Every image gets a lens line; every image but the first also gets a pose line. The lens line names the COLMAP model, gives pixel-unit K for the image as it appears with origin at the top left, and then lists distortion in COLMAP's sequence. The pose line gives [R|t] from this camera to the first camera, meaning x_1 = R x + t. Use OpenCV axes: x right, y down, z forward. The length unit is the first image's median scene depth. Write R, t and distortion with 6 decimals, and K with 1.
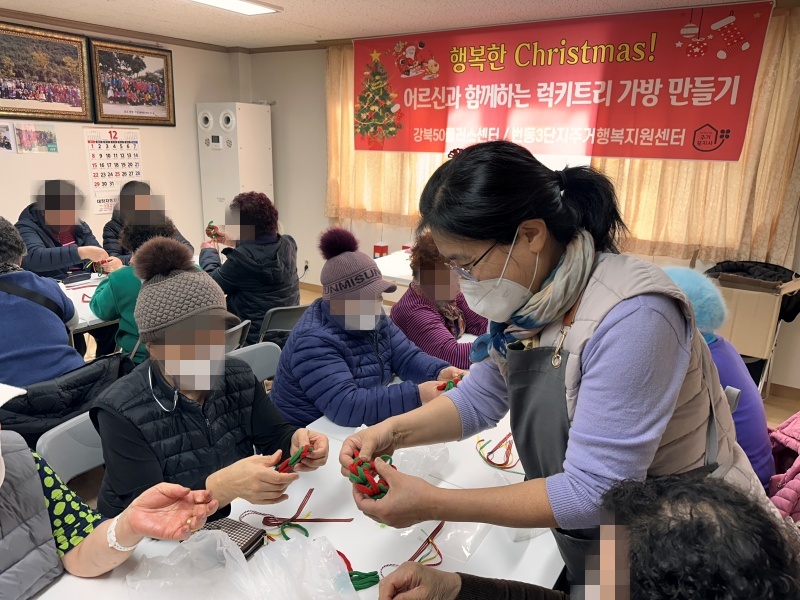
lens RADIAL K [[580.7, 0, 401.6], [0, 580.7, 300.1], [0, 0, 1]] dist [0.061891, -0.063046]
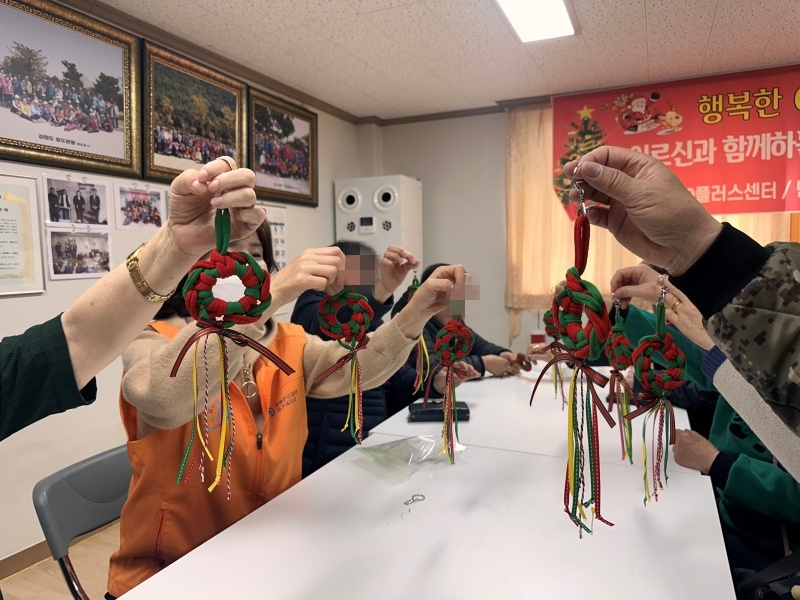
lens RADIAL K [[580.7, 0, 415.7], [0, 580.7, 294.1], [0, 0, 1]] dist [0.061891, -0.063046]
pose [[0.979143, -0.054633, 0.195691, -0.501074], [0.093877, 0.975842, -0.197280, -0.019853], [-0.180185, 0.211536, 0.960617, 0.311357]]
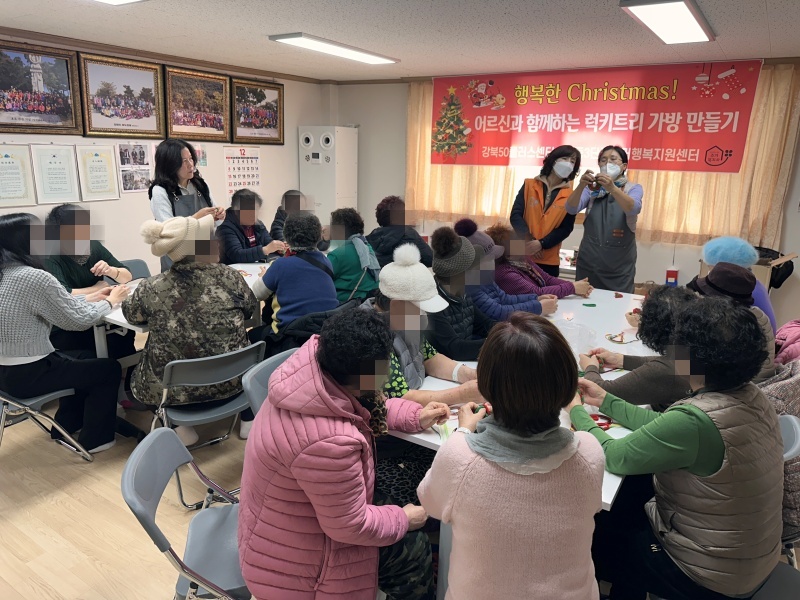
lens RADIAL K [[580.7, 0, 403.6], [0, 580.7, 299.2], [0, 0, 1]] dist [0.061891, -0.063046]
pose [[0.999758, -0.004338, 0.021569, -0.193055], [0.004692, 0.999855, -0.016373, 0.062099], [-0.021495, 0.016470, 0.999633, -0.282336]]
